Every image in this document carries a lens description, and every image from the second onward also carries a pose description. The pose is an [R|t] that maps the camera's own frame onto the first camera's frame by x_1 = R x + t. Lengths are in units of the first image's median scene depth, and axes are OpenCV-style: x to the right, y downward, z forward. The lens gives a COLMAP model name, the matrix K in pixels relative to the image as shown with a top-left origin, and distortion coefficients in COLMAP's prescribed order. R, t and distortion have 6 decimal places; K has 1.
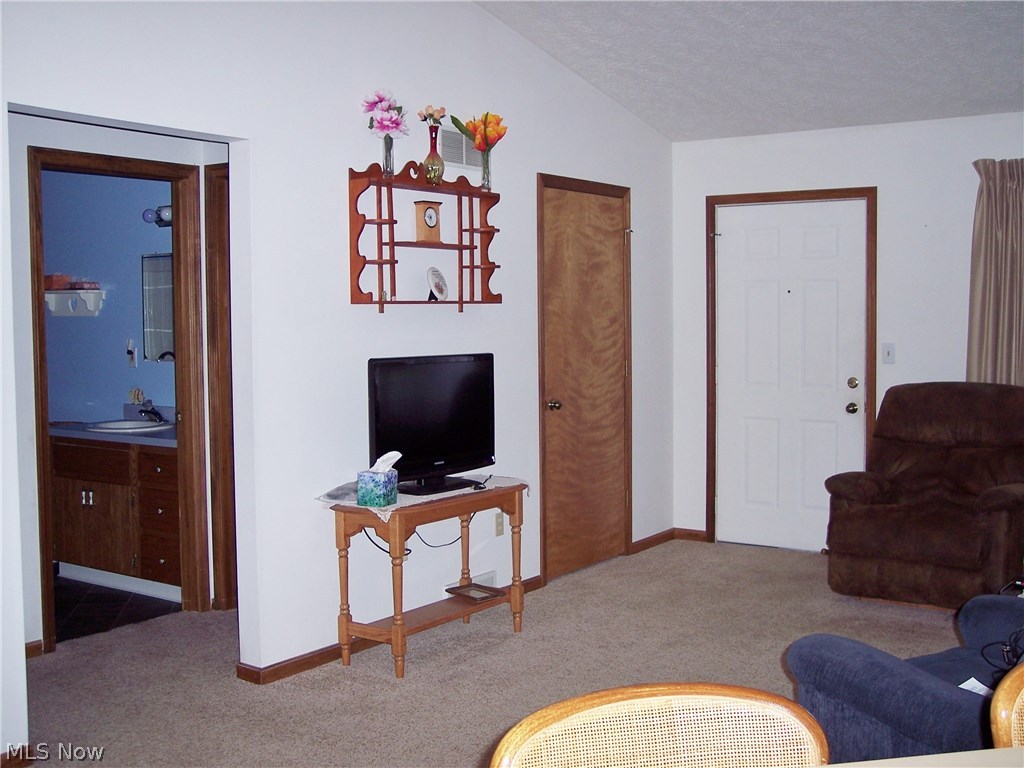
lens RADIAL K [[1171.0, 0, 527.5], [0, 1171.0, 379.4], [0, 0, 1]] dist [-0.144862, 0.222068]
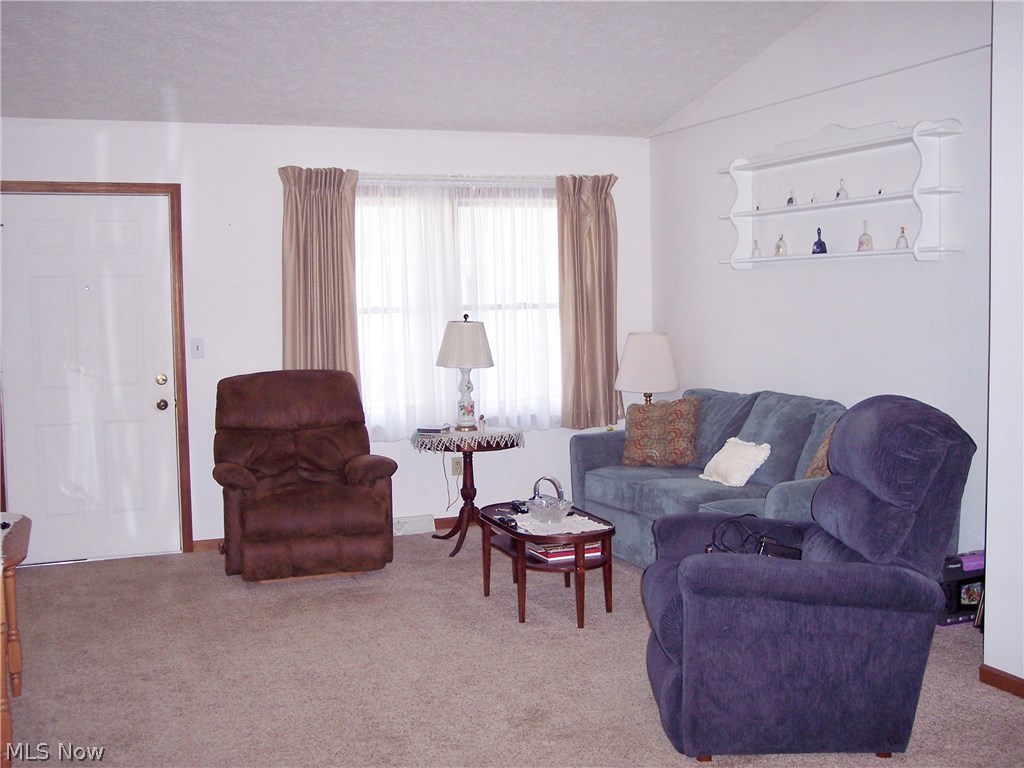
lens RADIAL K [[1171.0, 0, 527.5], [0, 1171.0, 379.4], [0, 0, 1]] dist [-0.144862, 0.222068]
pose [[0.555693, -0.061434, 0.829115, -0.415149], [0.061202, 0.997583, 0.032898, -0.011660], [-0.829132, 0.032462, 0.558110, 0.206383]]
